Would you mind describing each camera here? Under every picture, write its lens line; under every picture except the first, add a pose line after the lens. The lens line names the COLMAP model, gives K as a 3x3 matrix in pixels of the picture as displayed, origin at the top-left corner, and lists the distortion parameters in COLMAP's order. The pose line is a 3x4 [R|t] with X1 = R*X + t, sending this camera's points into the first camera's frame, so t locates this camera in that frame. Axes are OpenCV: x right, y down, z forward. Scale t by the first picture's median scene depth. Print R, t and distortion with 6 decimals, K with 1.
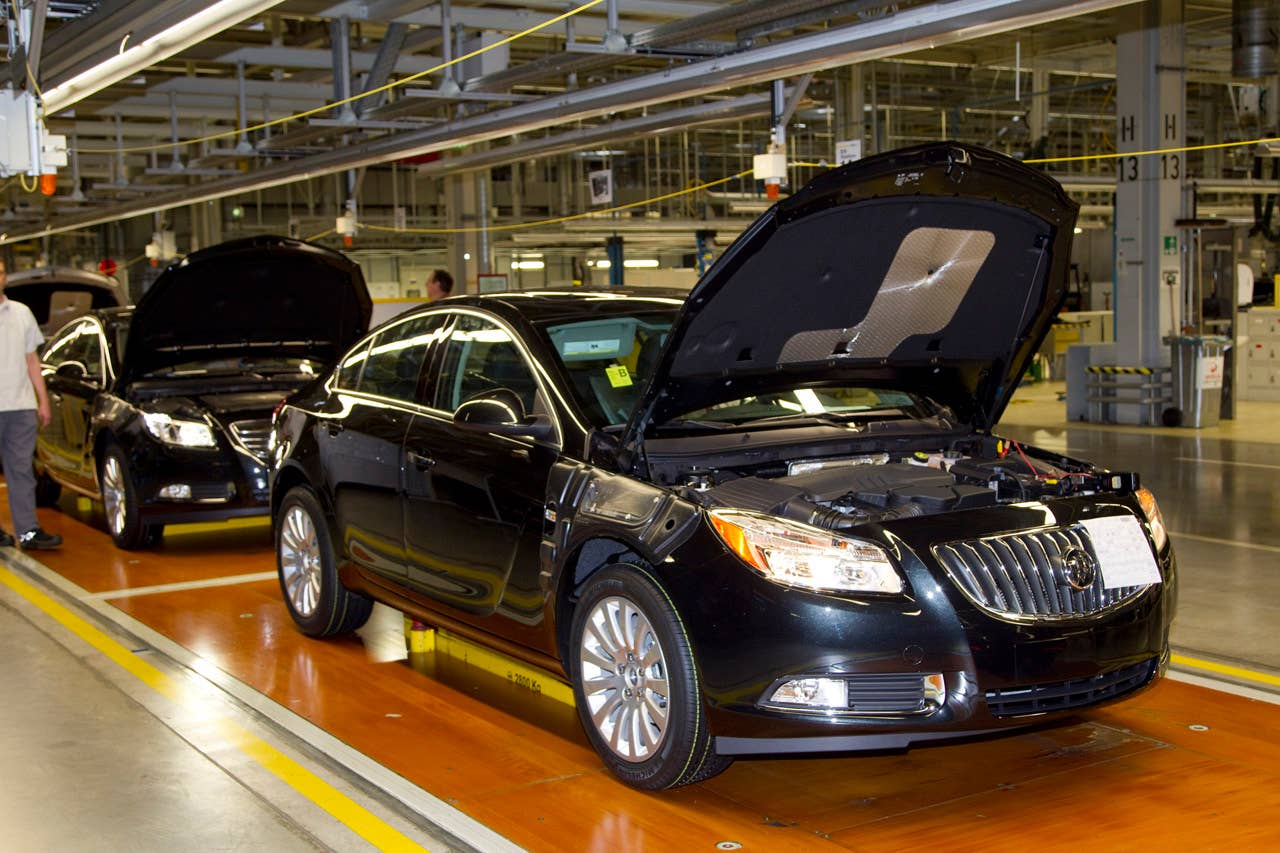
lens RADIAL K [[1475.8, 0, 640.0], [0, 1475.8, 426.5], [0, 0, 1]] dist [0.008095, -0.003645]
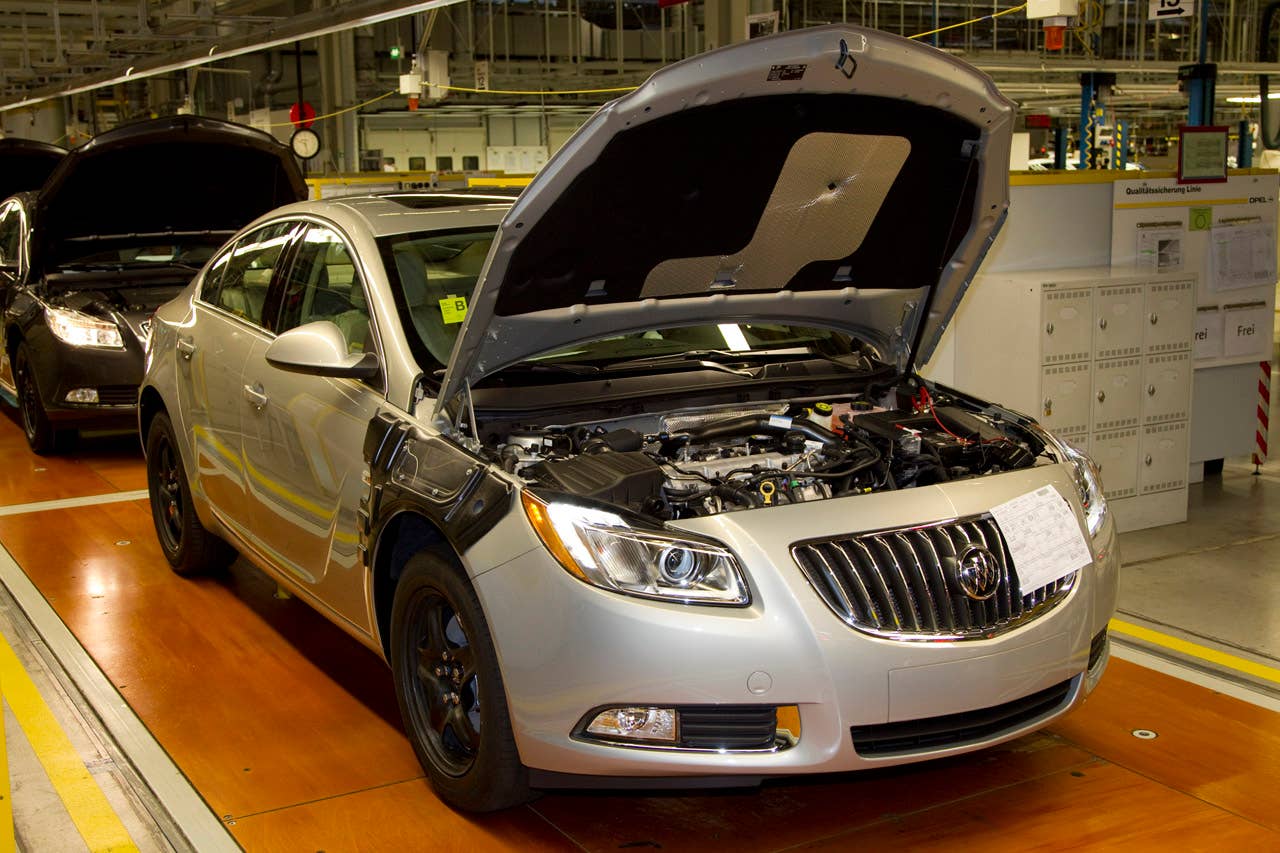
lens RADIAL K [[1475.8, 0, 640.0], [0, 1475.8, 426.5], [0, 0, 1]] dist [0.008095, -0.003645]
pose [[0.999720, 0.014033, -0.019032, 0.112026], [-0.012377, 0.996346, 0.084506, -0.041579], [0.020148, -0.084247, 0.996241, 0.182696]]
